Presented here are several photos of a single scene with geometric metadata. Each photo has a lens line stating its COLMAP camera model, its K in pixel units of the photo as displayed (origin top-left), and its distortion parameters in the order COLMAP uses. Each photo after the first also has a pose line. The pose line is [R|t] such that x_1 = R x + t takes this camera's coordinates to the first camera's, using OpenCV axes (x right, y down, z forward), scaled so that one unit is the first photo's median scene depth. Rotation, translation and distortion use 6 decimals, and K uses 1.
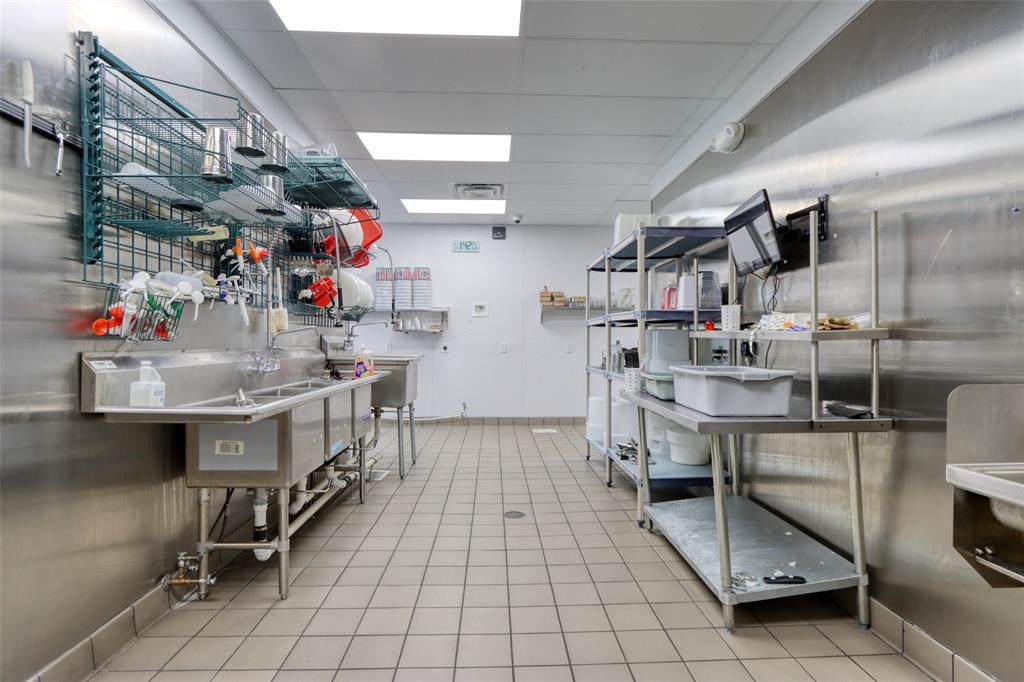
lens RADIAL K [[518.5, 0, 513.6], [0, 518.5, 349.8], [0, 0, 1]] dist [-0.014324, 0.001694]
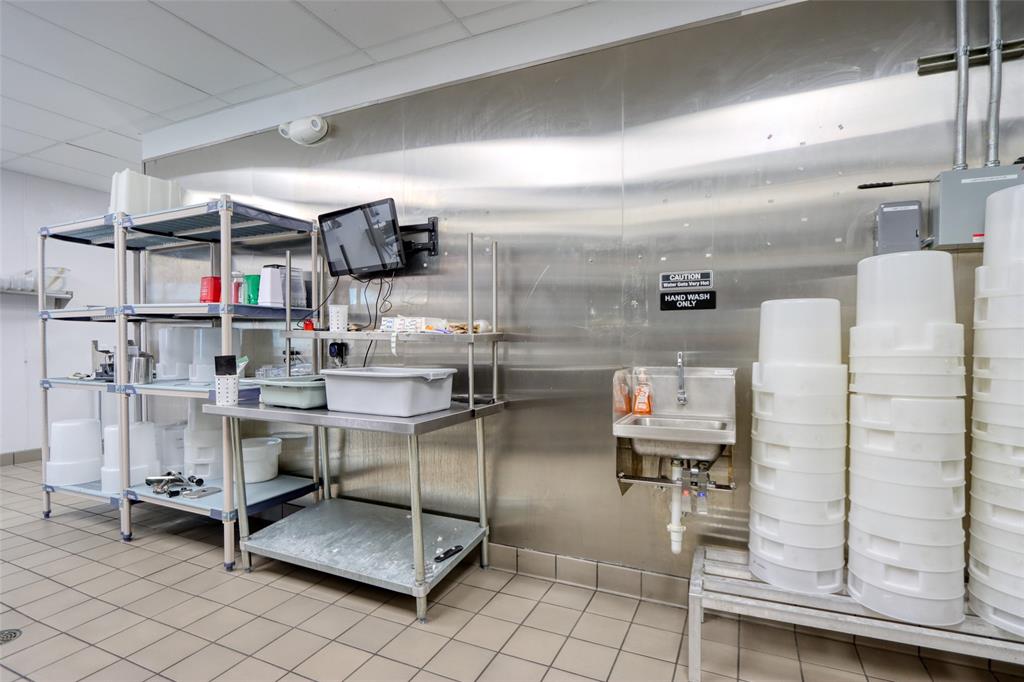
lens RADIAL K [[518.5, 0, 513.6], [0, 518.5, 349.8], [0, 0, 1]] dist [-0.014324, 0.001694]
pose [[0.442664, -0.013346, 0.896588, -0.342980], [0.012461, 0.999884, 0.008731, -0.006880], [-0.896601, 0.007308, 0.442779, 0.297395]]
